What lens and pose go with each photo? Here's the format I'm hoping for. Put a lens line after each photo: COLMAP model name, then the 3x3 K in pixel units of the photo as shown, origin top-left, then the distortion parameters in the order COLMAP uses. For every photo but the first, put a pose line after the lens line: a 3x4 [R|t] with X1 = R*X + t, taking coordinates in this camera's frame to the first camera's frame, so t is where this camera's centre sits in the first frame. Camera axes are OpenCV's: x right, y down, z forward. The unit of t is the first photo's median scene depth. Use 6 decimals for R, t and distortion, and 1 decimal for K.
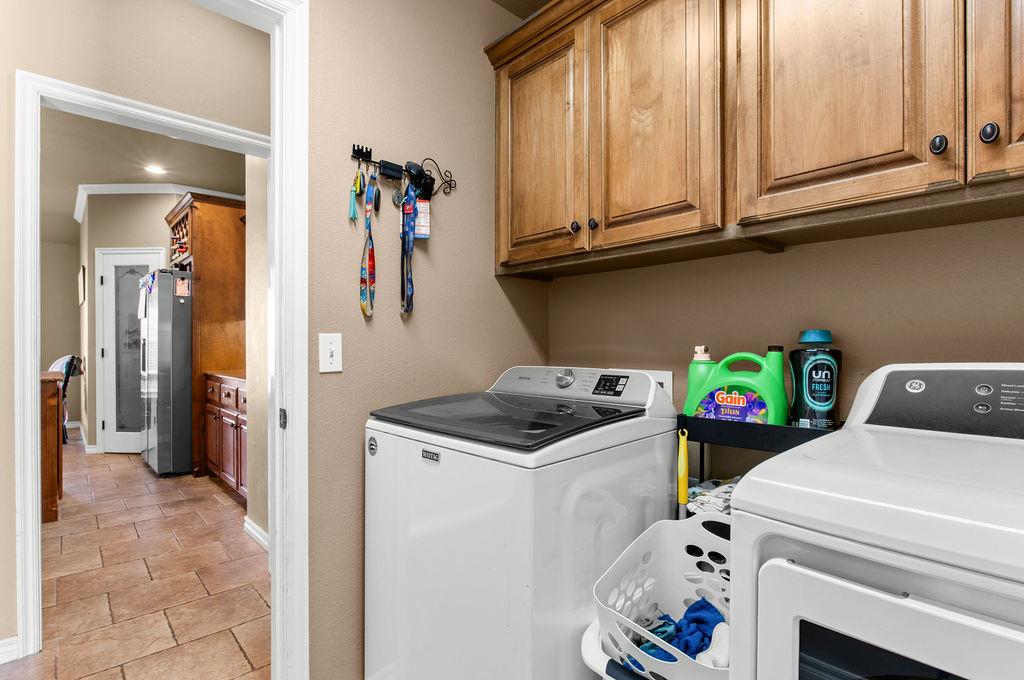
lens RADIAL K [[496.8, 0, 509.5], [0, 496.8, 347.1], [0, 0, 1]] dist [-0.009473, -0.001505]
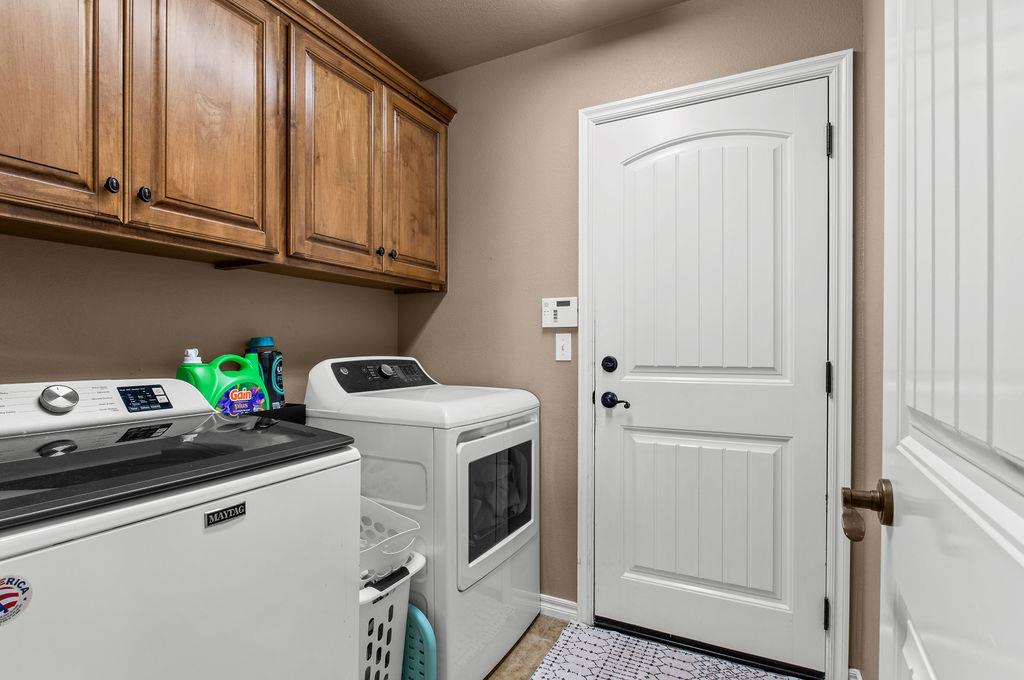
lens RADIAL K [[496.8, 0, 512.2], [0, 496.8, 343.8], [0, 0, 1]] dist [-0.009473, -0.001505]
pose [[-0.353495, 0.007670, 0.935405, -0.869383], [0.004869, 0.999968, -0.006360, -0.003784], [-0.935424, 0.002307, -0.353521, 0.832936]]
